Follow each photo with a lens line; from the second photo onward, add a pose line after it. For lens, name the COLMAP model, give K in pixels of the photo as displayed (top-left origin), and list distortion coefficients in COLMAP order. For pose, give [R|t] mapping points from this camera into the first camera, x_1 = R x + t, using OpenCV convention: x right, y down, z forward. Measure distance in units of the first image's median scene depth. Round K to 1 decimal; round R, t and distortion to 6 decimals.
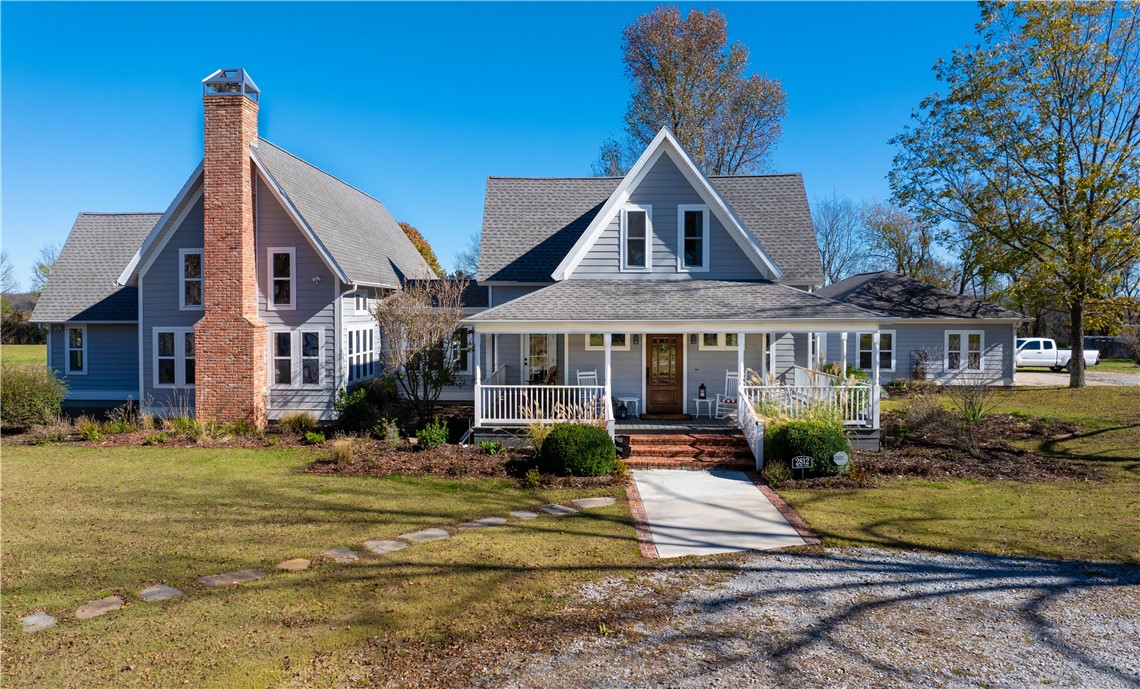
lens RADIAL K [[798.7, 0, 568.8], [0, 798.7, 352.1], [0, 0, 1]] dist [-0.048219, -0.001181]
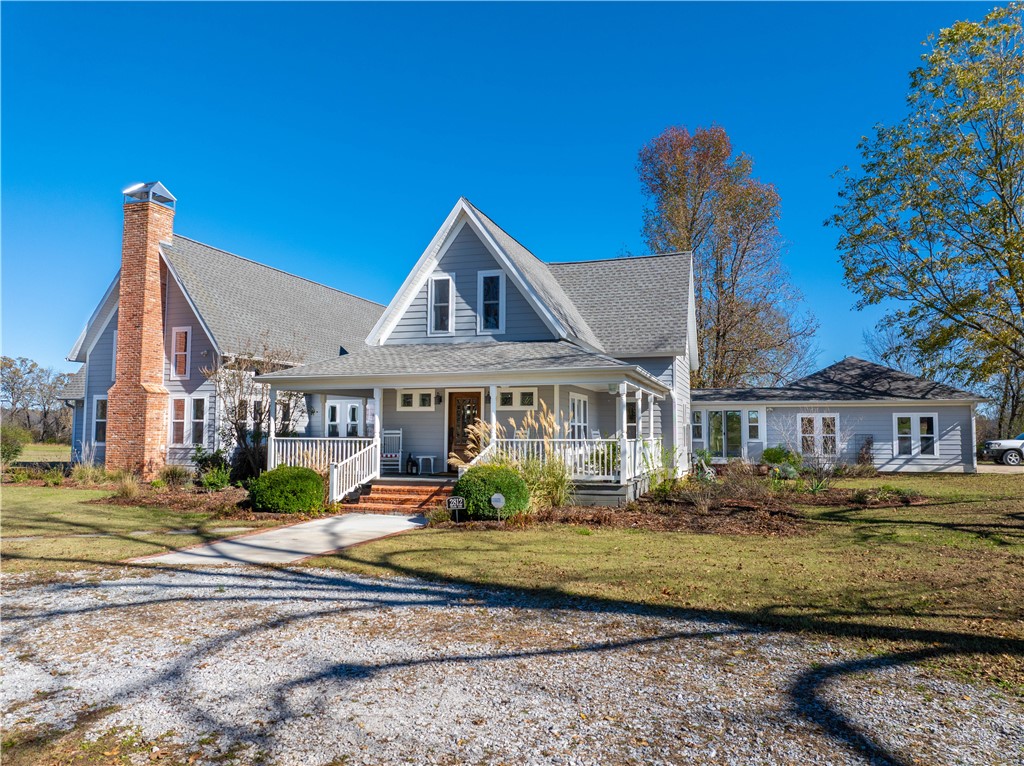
lens RADIAL K [[718.4, 0, 512.2], [0, 718.4, 376.0], [0, 0, 1]] dist [-0.065139, 0.038767]
pose [[0.971324, -0.010669, -0.237520, 0.365287], [-0.017614, 0.993019, -0.116633, 0.055371], [0.237106, 0.117472, 0.964355, 0.106659]]
